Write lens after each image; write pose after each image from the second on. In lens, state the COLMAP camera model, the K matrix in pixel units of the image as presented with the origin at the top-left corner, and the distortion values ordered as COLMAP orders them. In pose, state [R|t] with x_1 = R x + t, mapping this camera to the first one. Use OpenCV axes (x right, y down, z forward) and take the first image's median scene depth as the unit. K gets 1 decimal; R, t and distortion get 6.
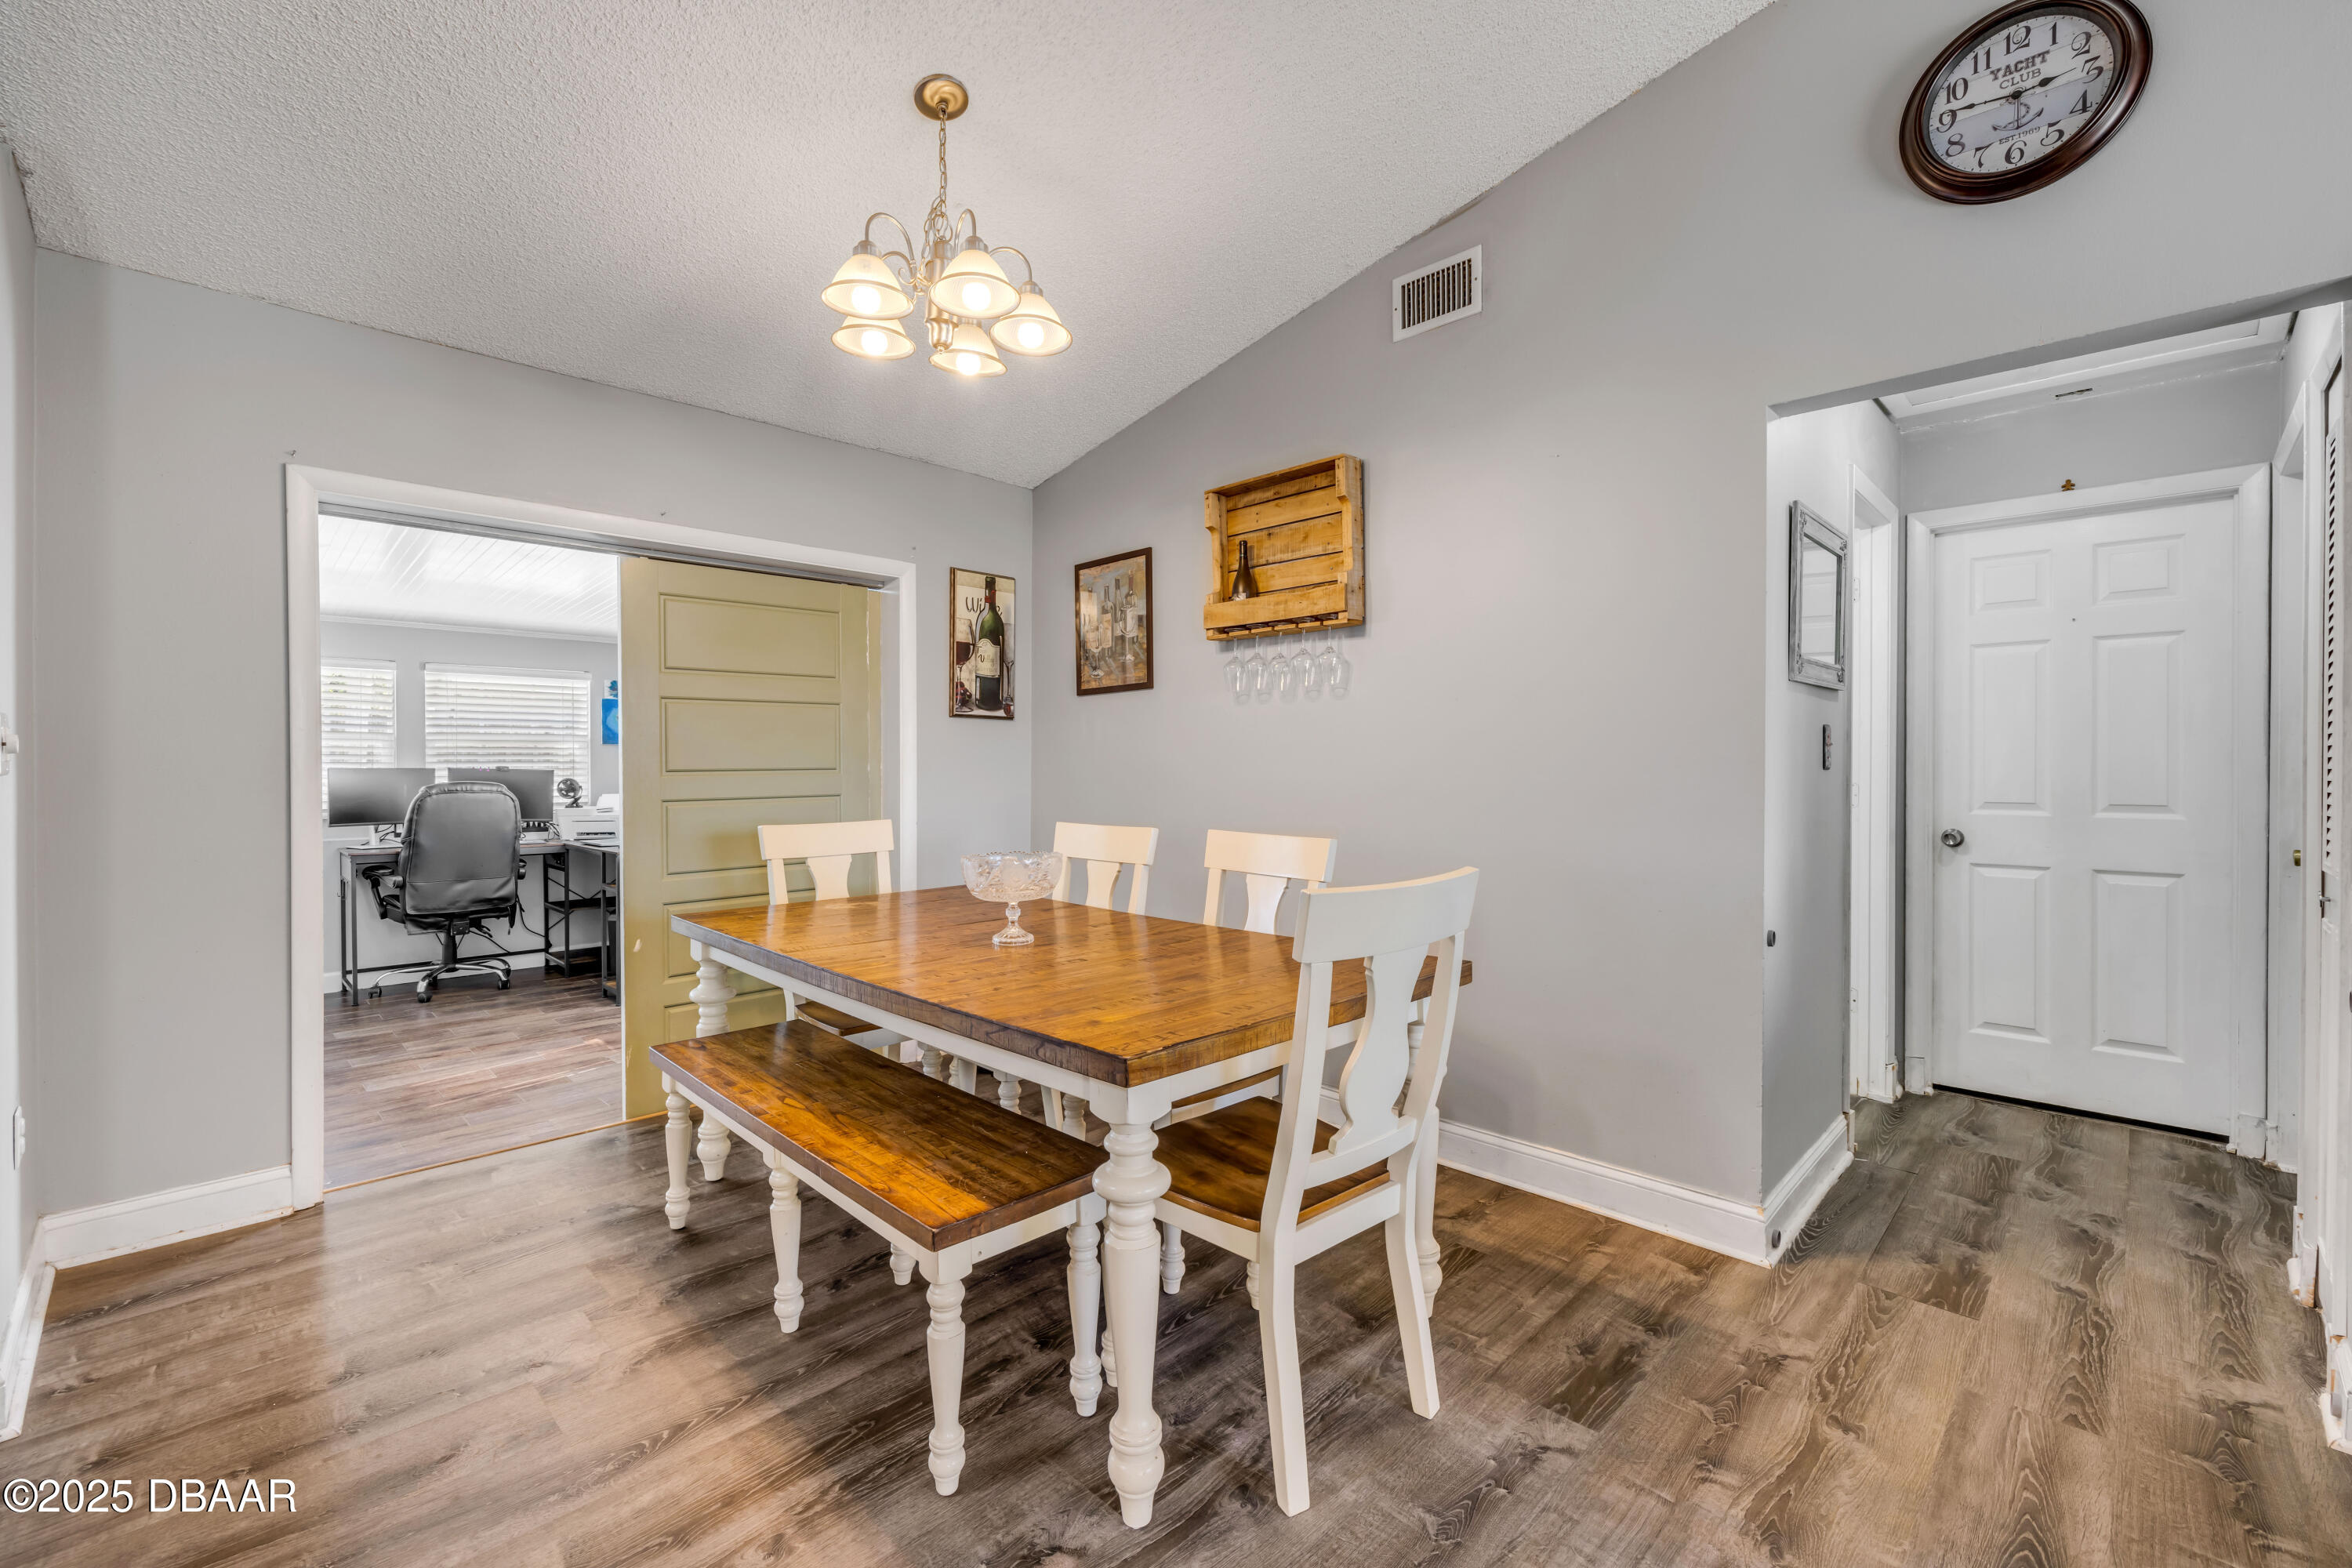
lens RADIAL K [[999.3, 0, 1160.6], [0, 999.3, 766.8], [0, 0, 1]] dist [-0.000090, 0.000347]
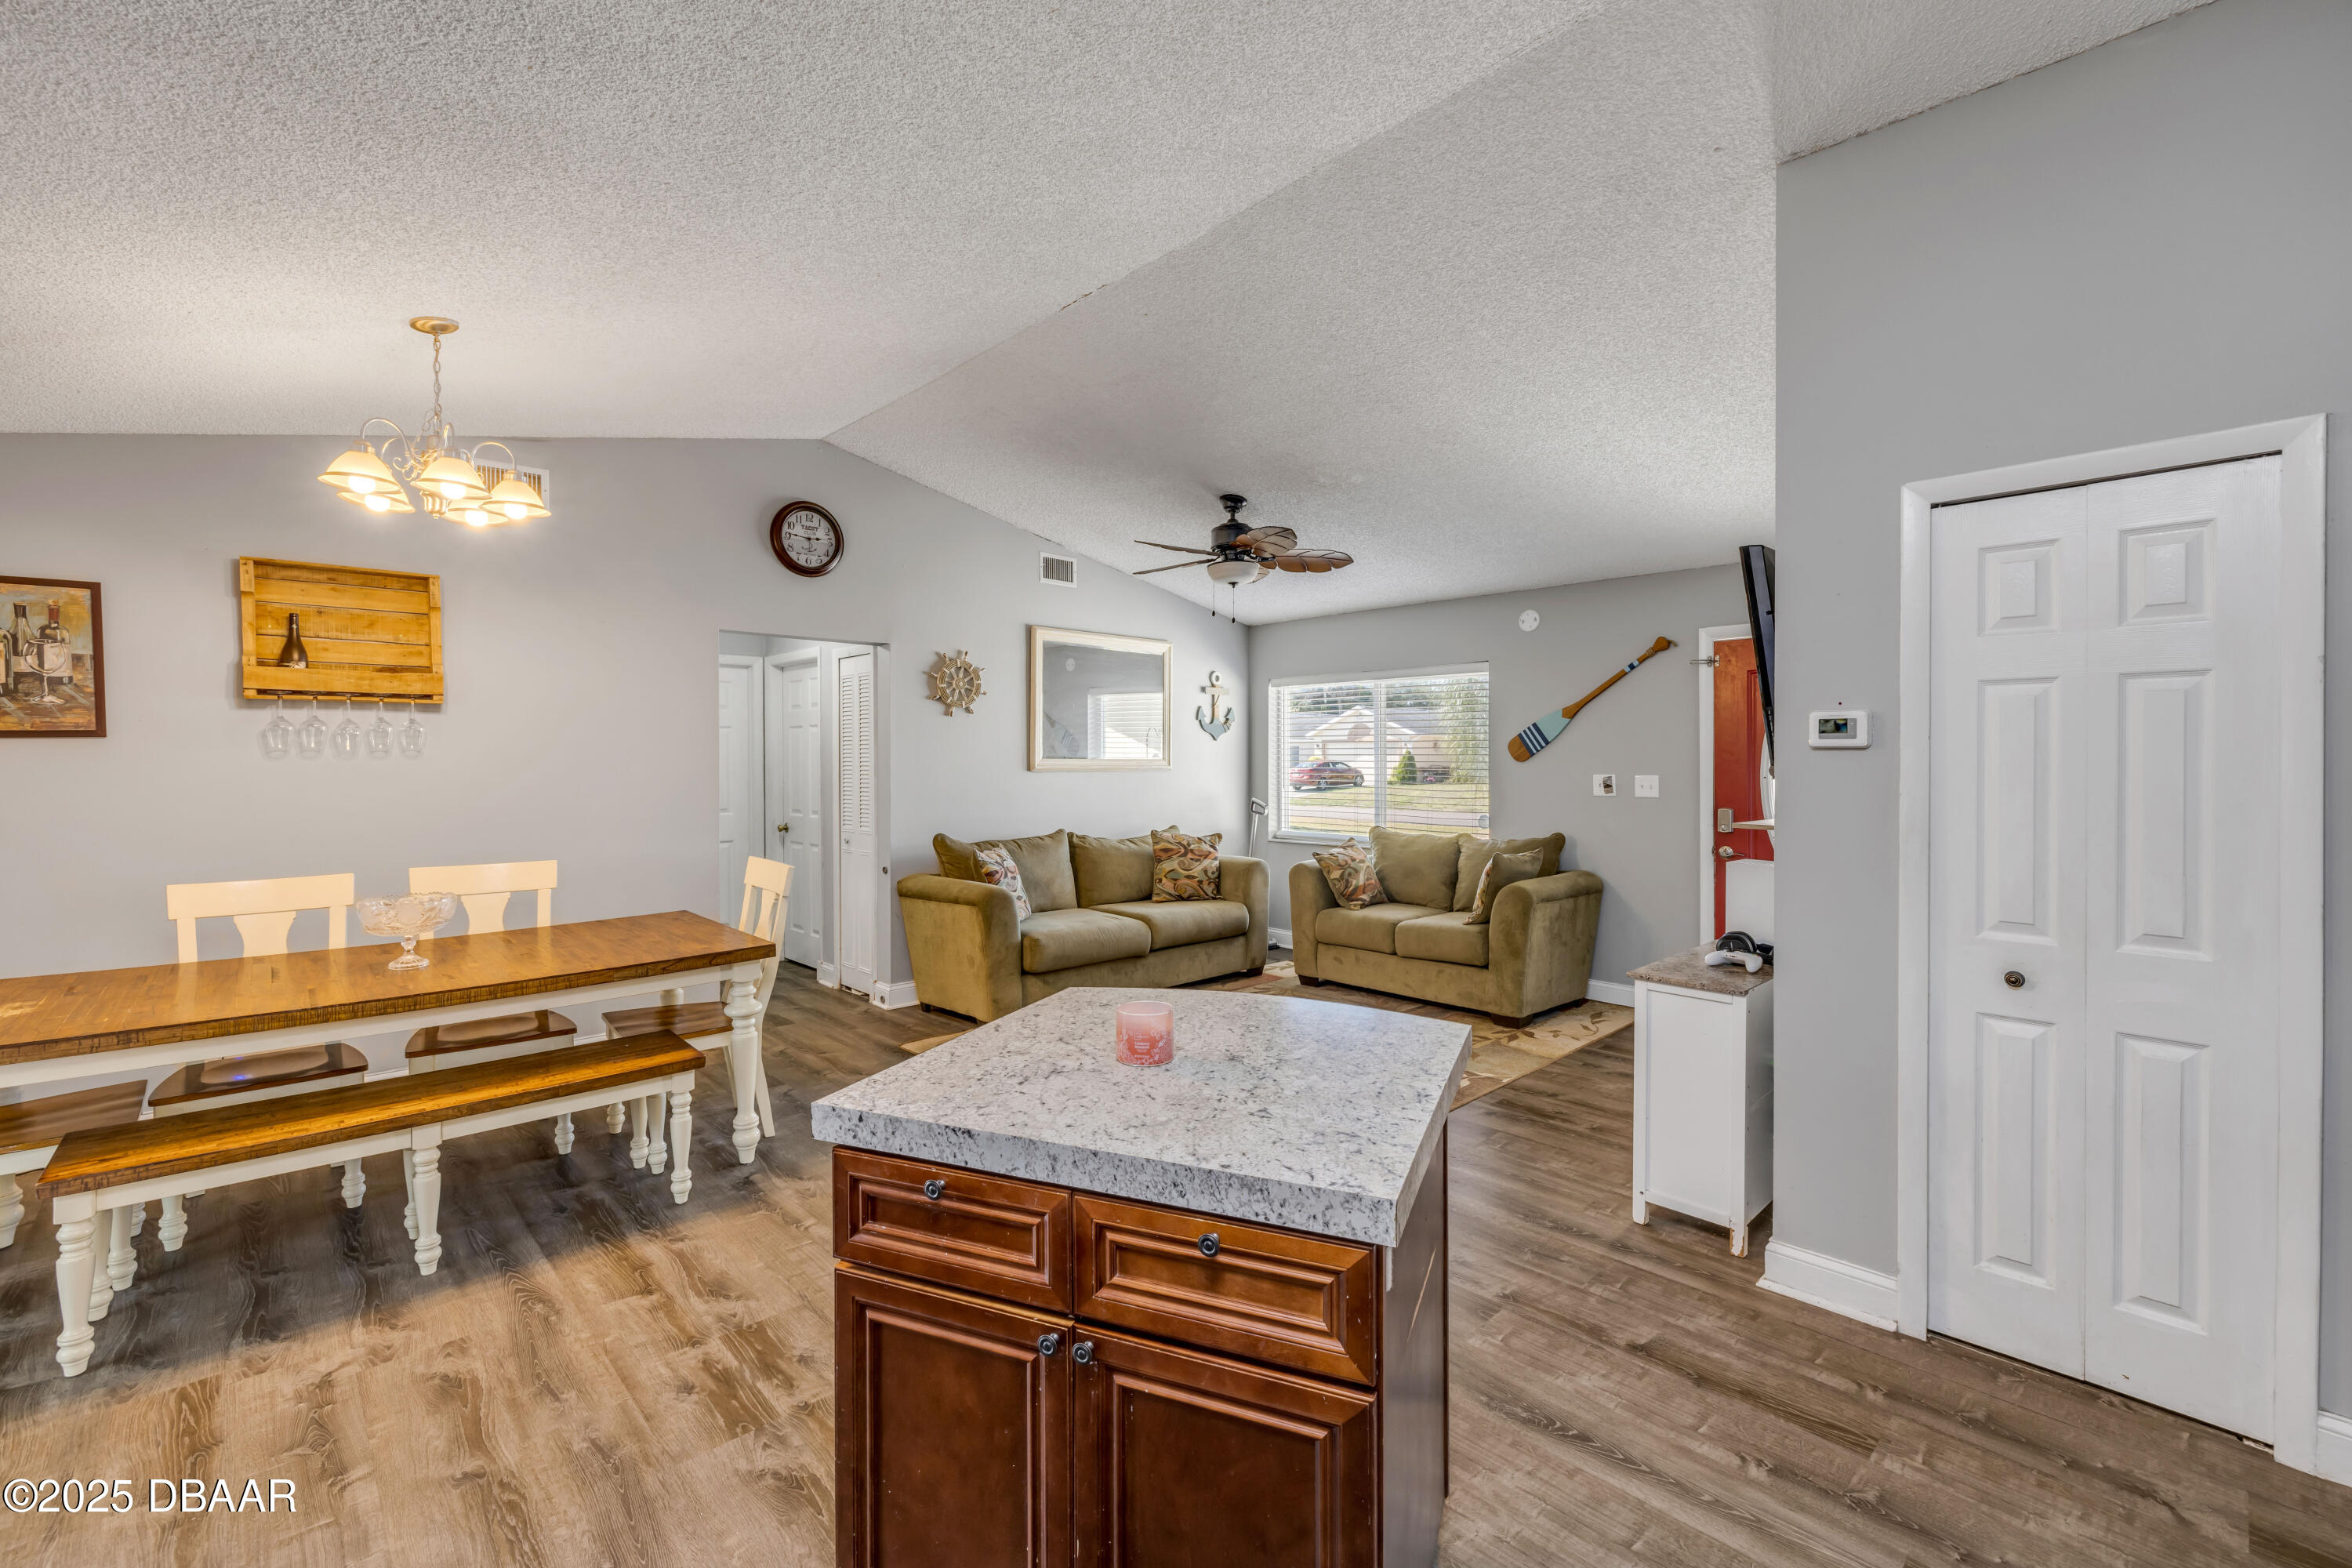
lens RADIAL K [[999.3, 0, 1160.6], [0, 999.3, 766.8], [0, 0, 1]] dist [-0.000090, 0.000347]
pose [[0.038985, -0.010250, 0.999187, -0.967306], [0.005057, 0.999937, 0.010061, -0.060759], [-0.999227, 0.004660, 0.039035, -0.001844]]
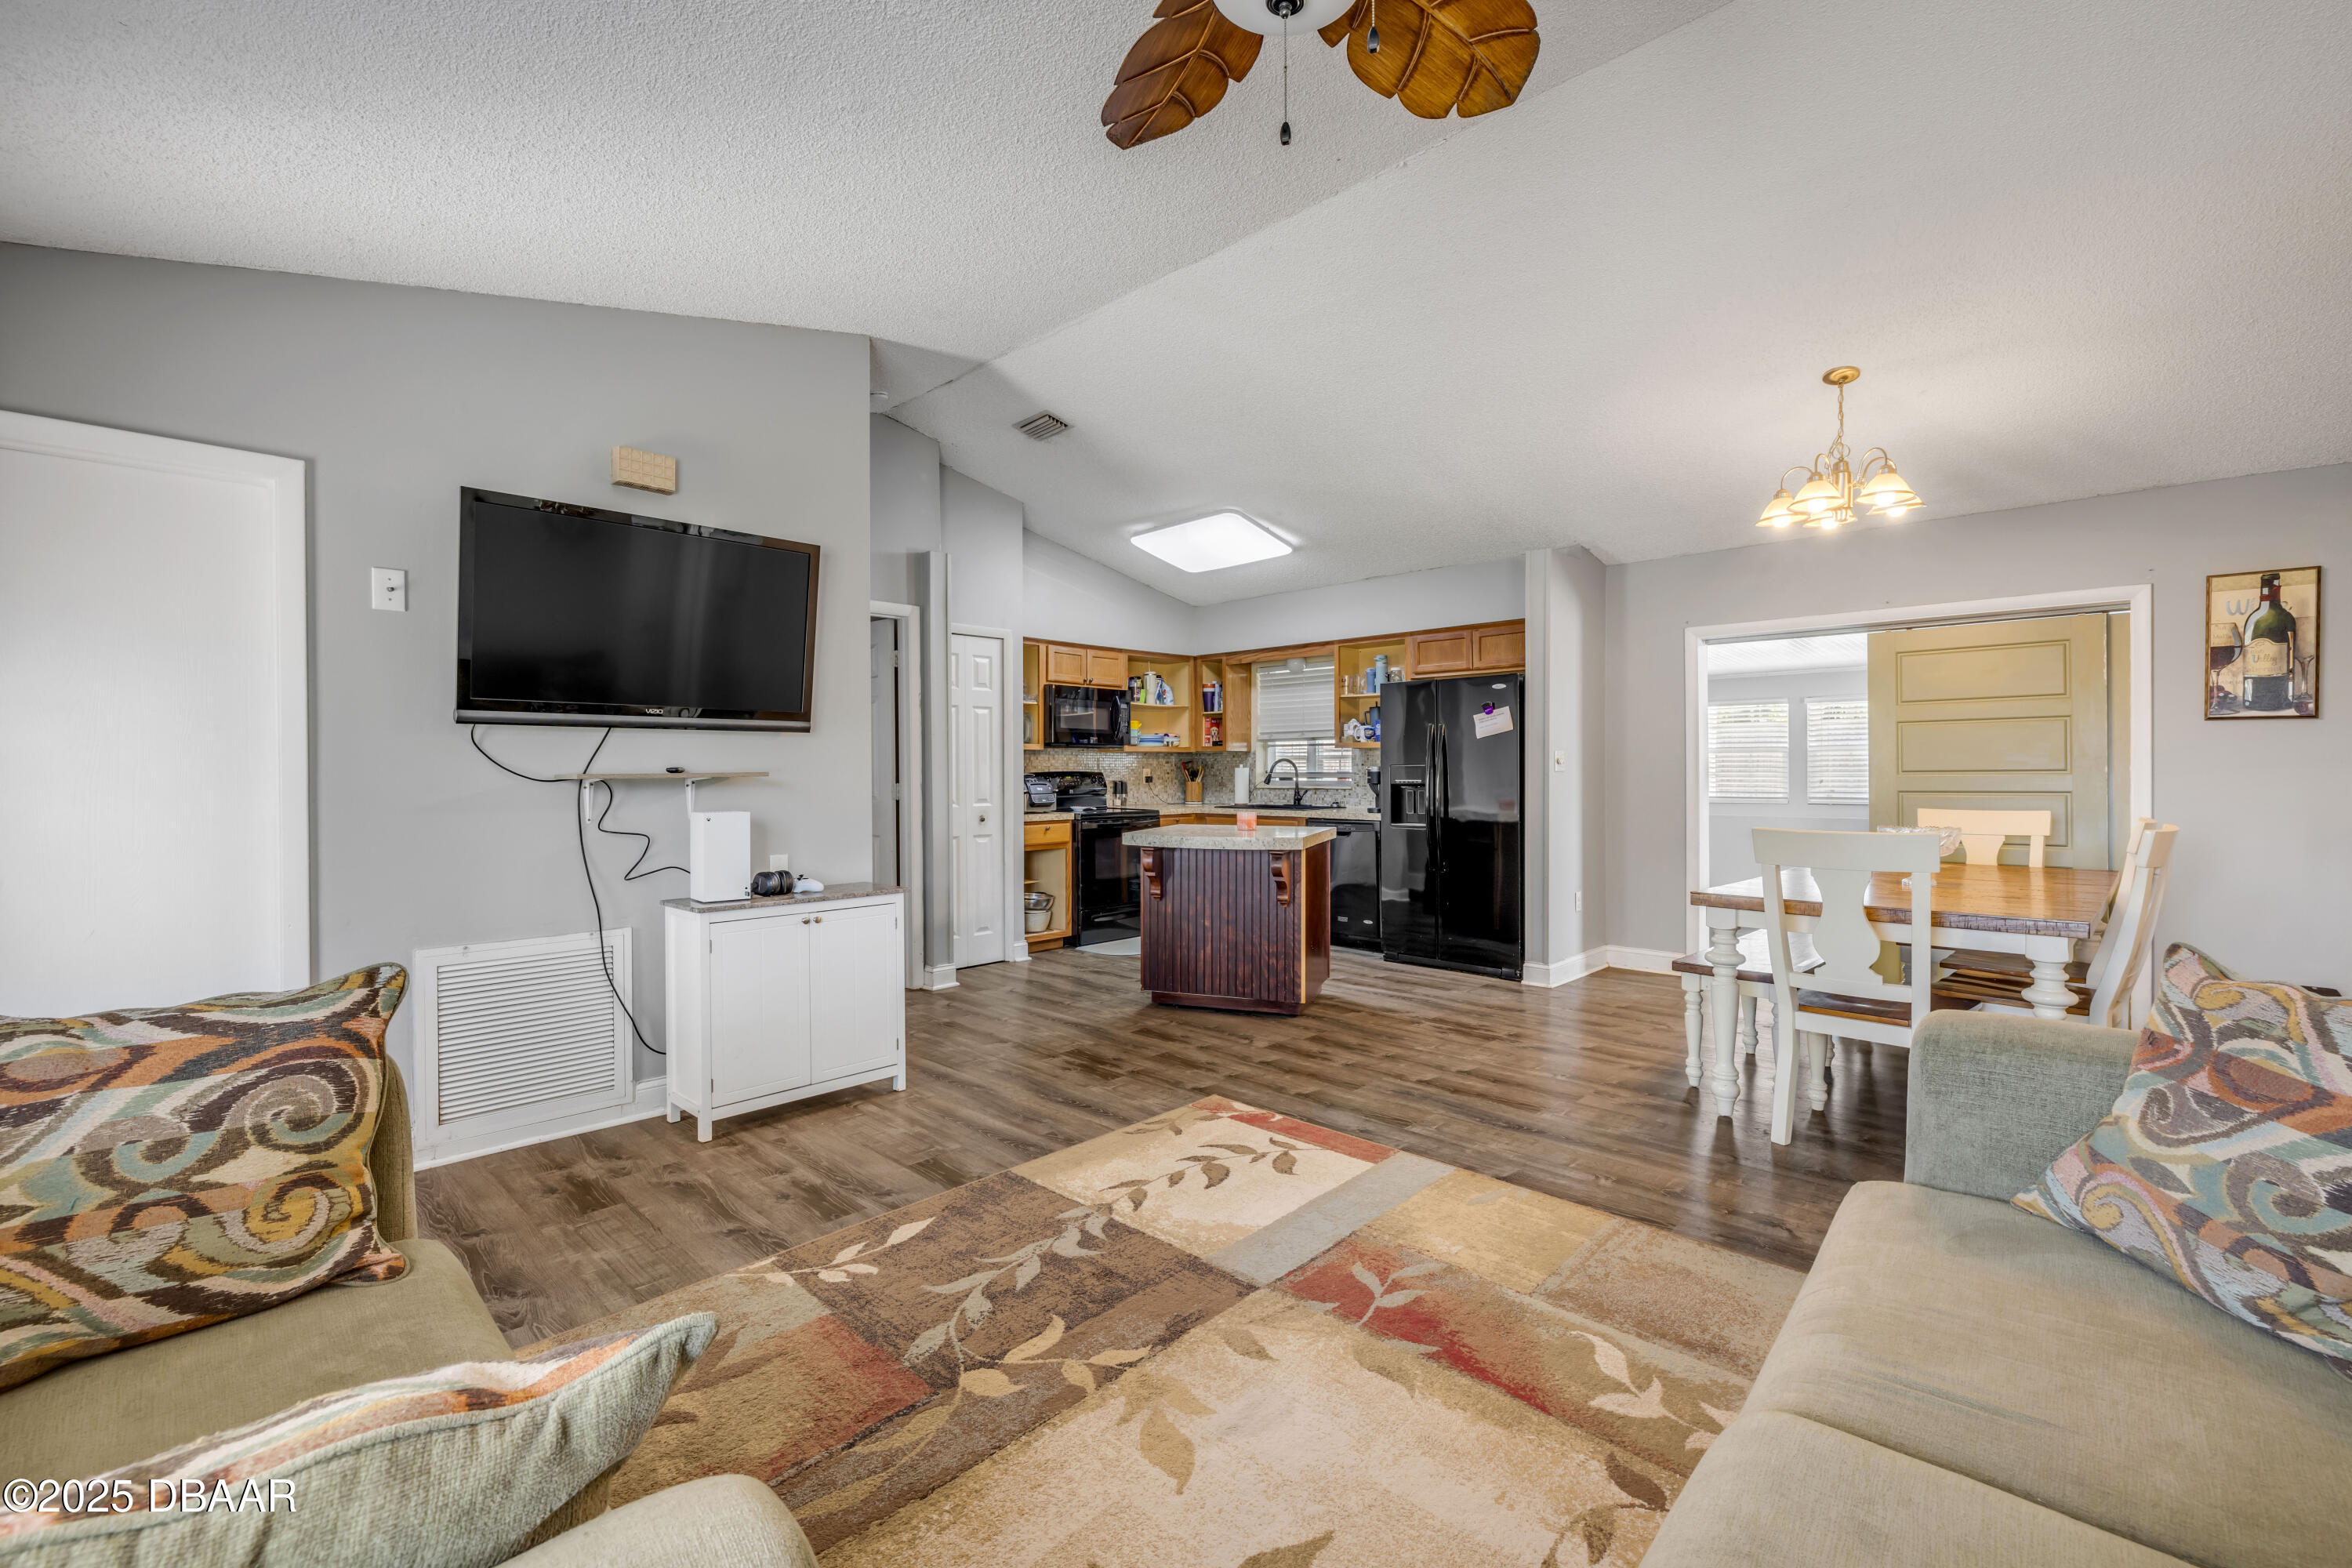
lens RADIAL K [[999.3, 0, 1160.6], [0, 999.3, 766.8], [0, 0, 1]] dist [-0.000090, 0.000347]
pose [[0.011337, -0.000996, -0.999935, 0.939685], [-0.000134, 0.999999, -0.000998, -0.000555], [0.999936, 0.000146, 0.011337, -0.112467]]
